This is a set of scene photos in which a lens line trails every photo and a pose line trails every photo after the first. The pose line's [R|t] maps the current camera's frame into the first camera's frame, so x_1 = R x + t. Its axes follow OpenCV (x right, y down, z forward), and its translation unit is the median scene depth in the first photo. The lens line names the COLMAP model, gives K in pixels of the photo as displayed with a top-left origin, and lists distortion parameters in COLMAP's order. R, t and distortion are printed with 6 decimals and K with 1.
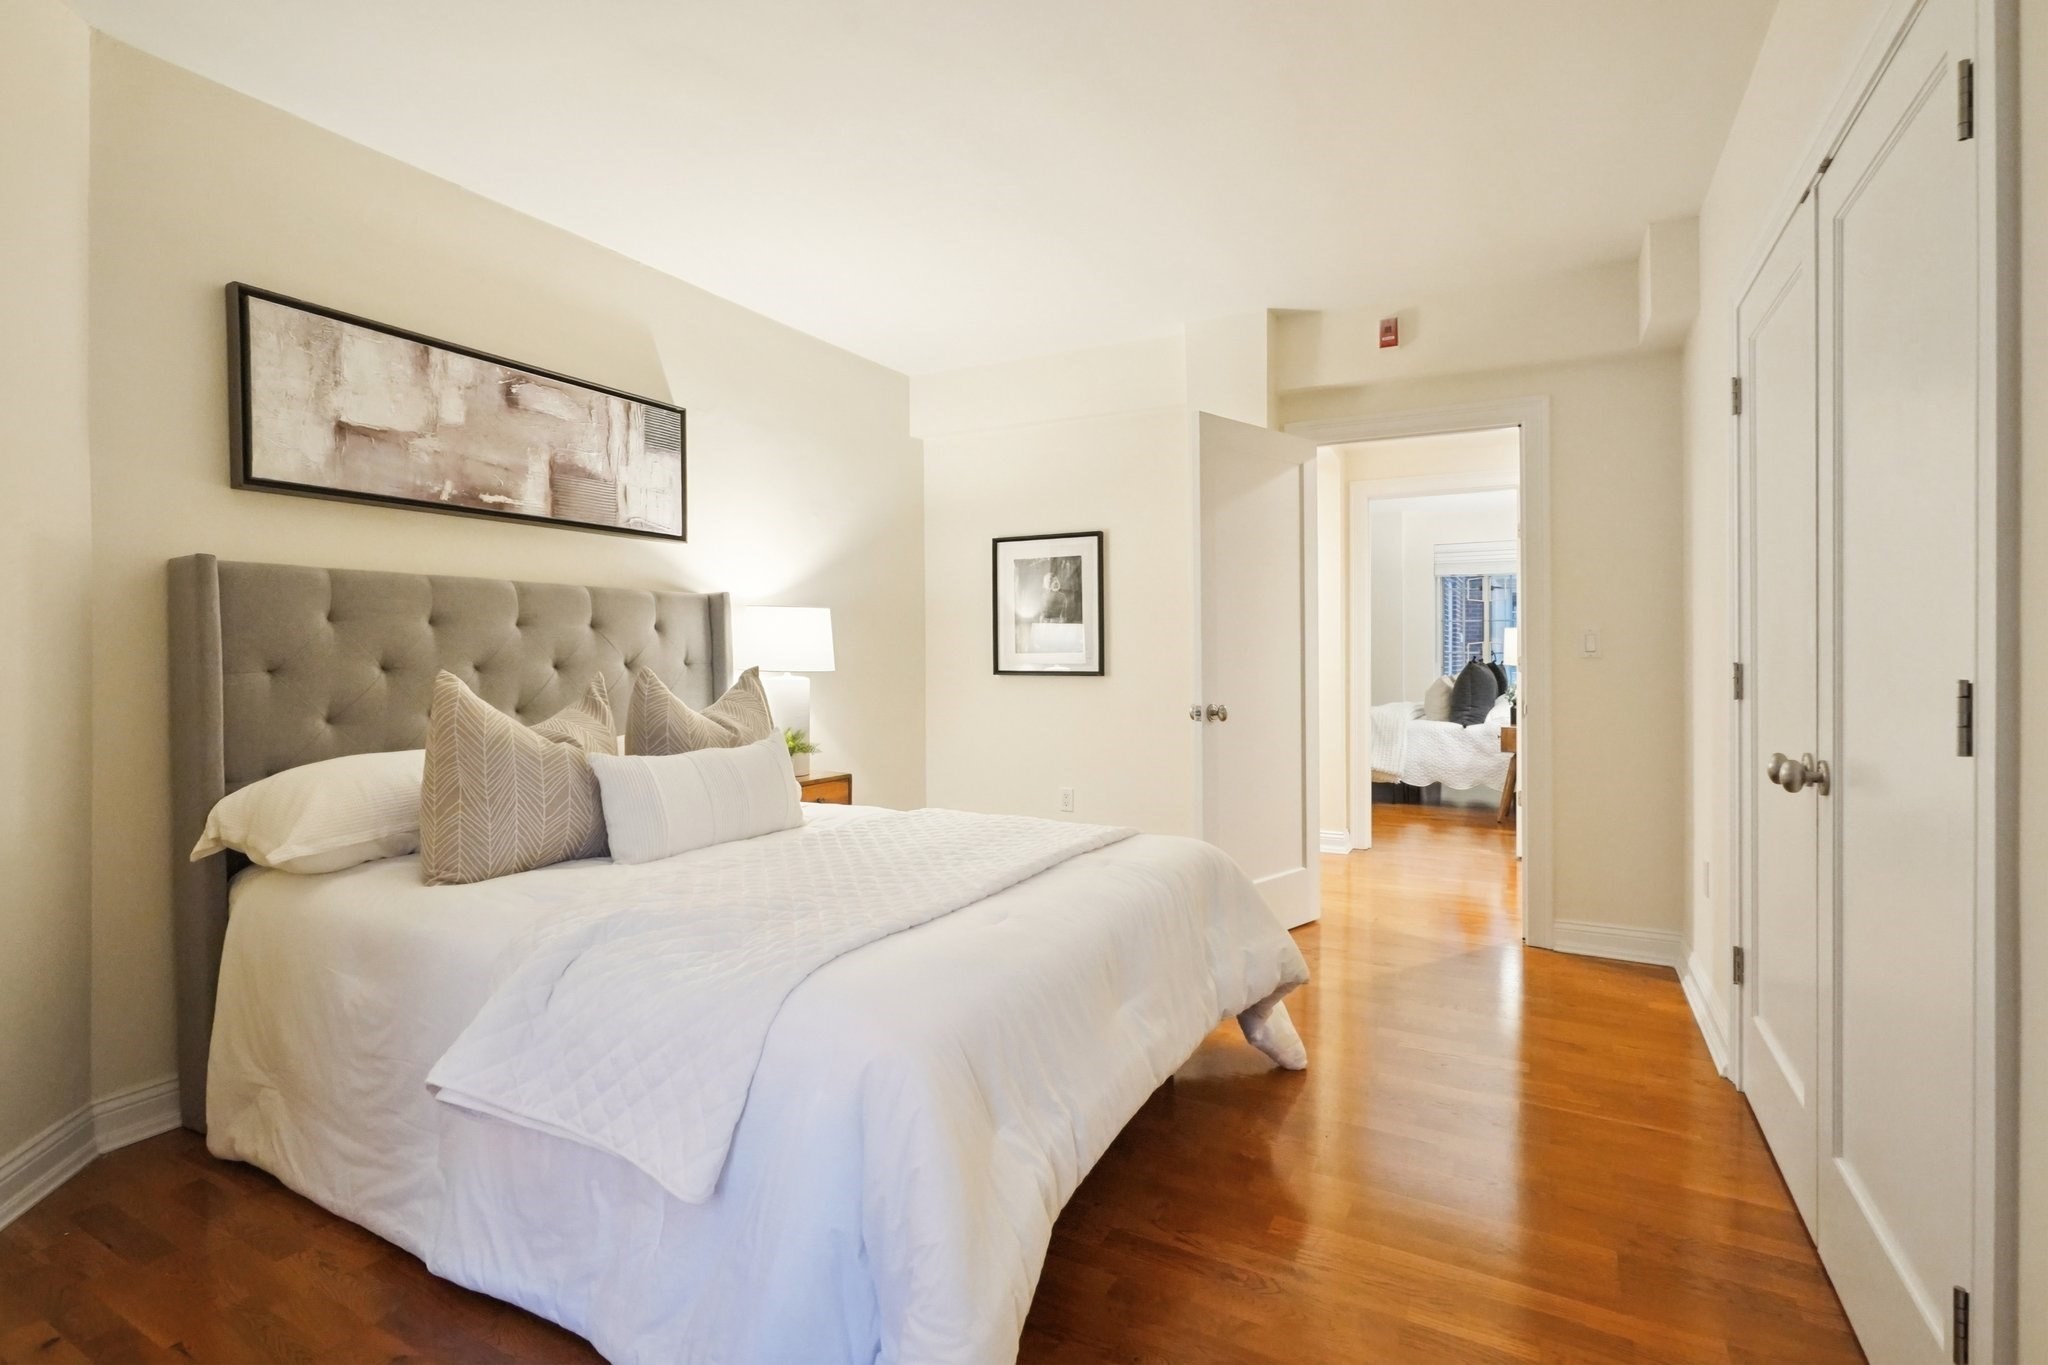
lens RADIAL K [[942.2, 0, 1006.6], [0, 942.2, 669.9], [0, 0, 1]] dist [-0.031739, 0.011628]
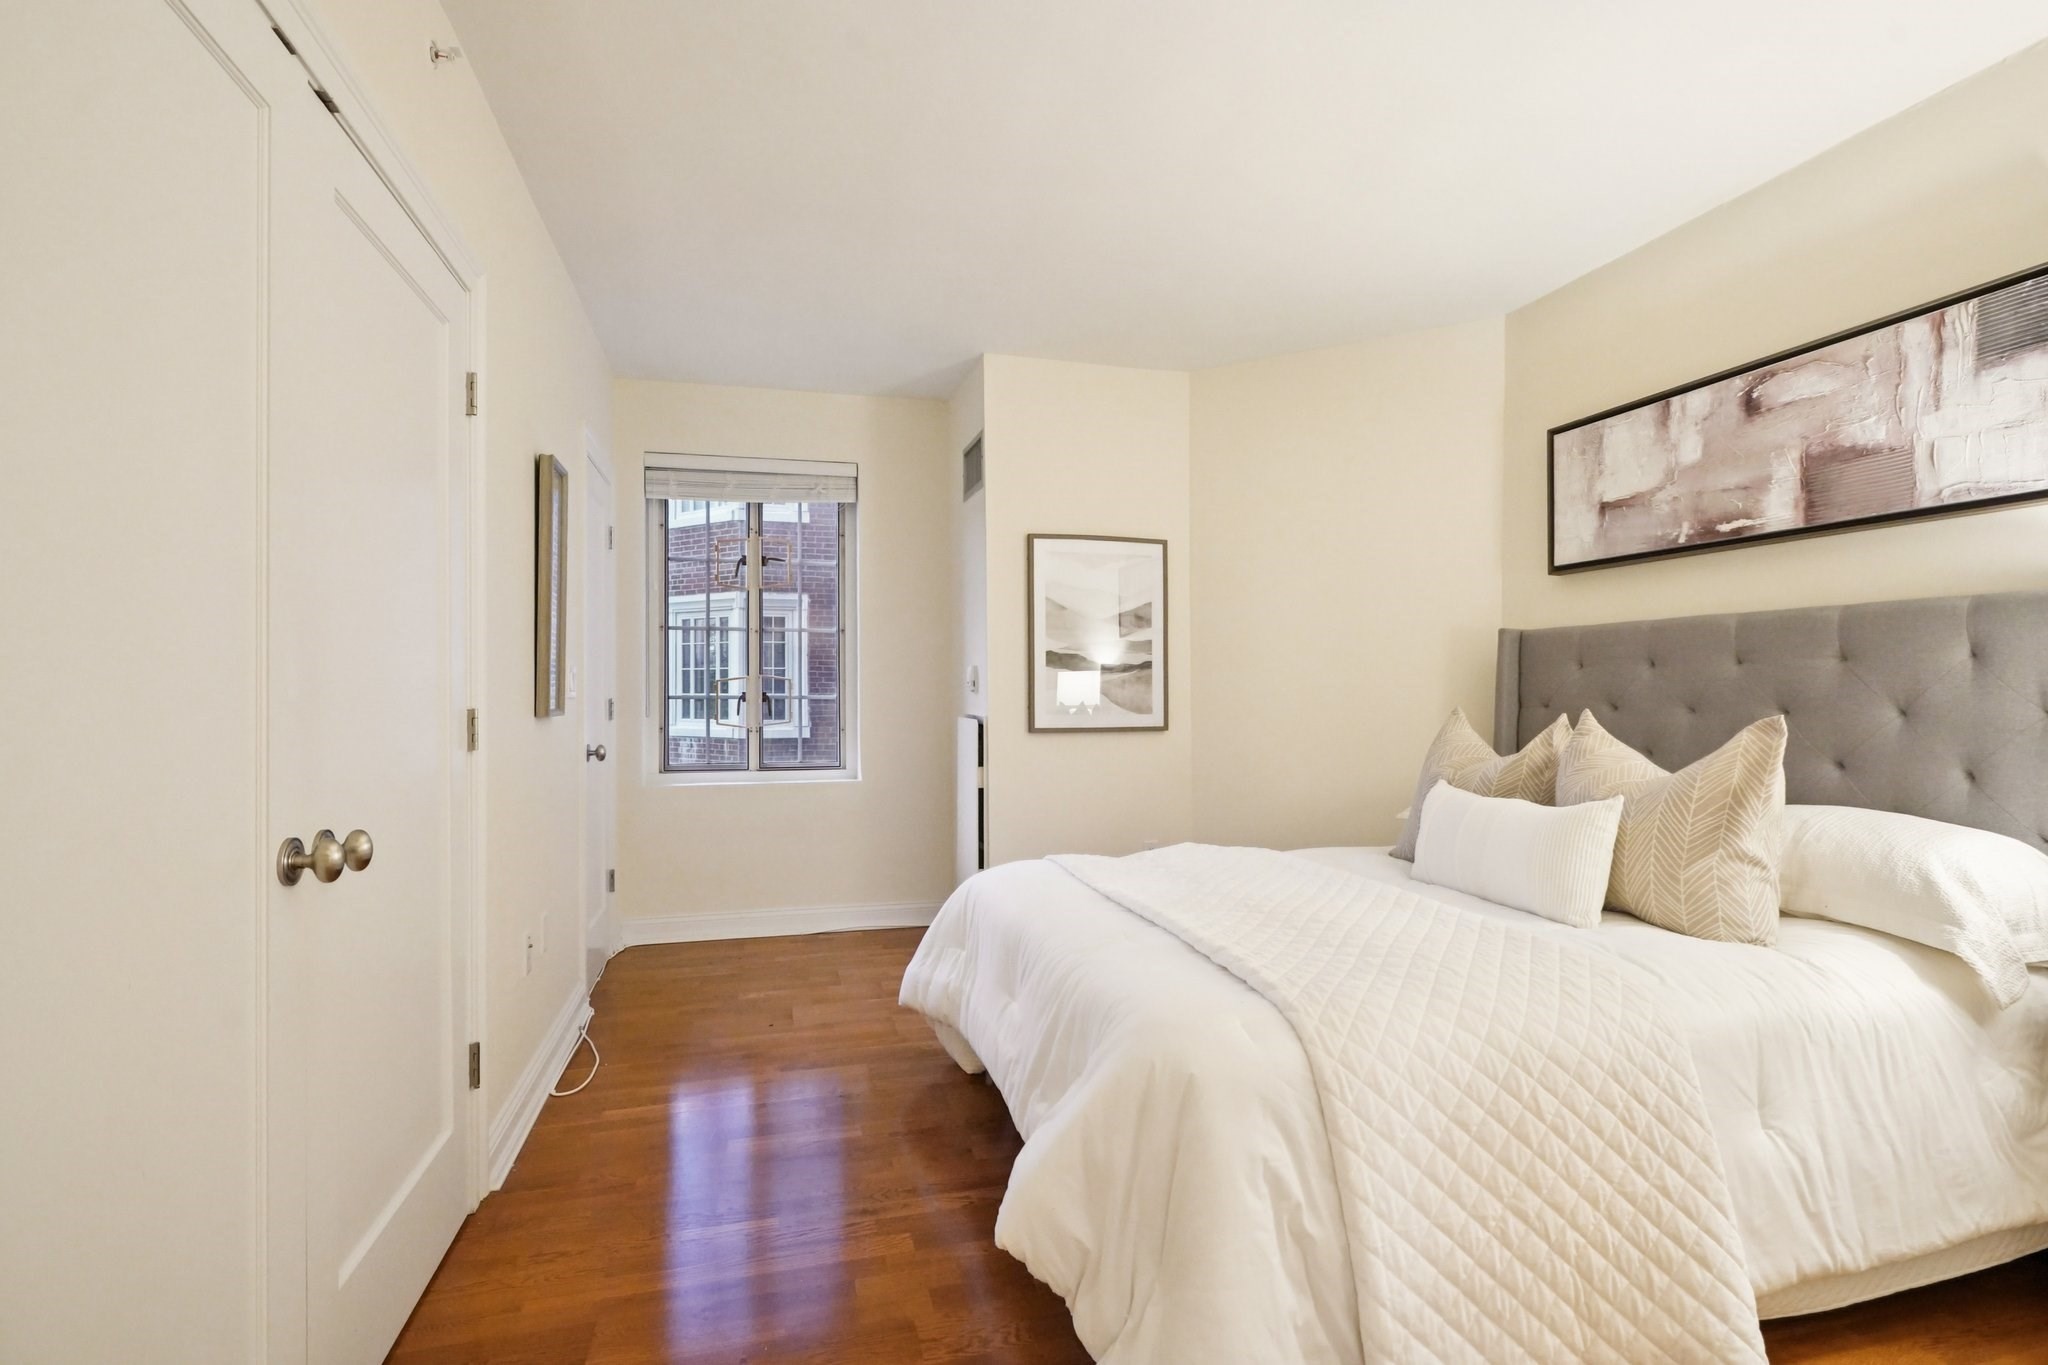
lens RADIAL K [[942.2, 0, 1008.9], [0, 942.2, 691.0], [0, 0, 1]] dist [-0.031739, 0.011628]
pose [[-0.728860, 0.007838, -0.684617, 0.589614], [-0.004825, 0.999851, 0.016584, -0.032249], [0.684645, 0.015390, -0.728714, 1.170884]]
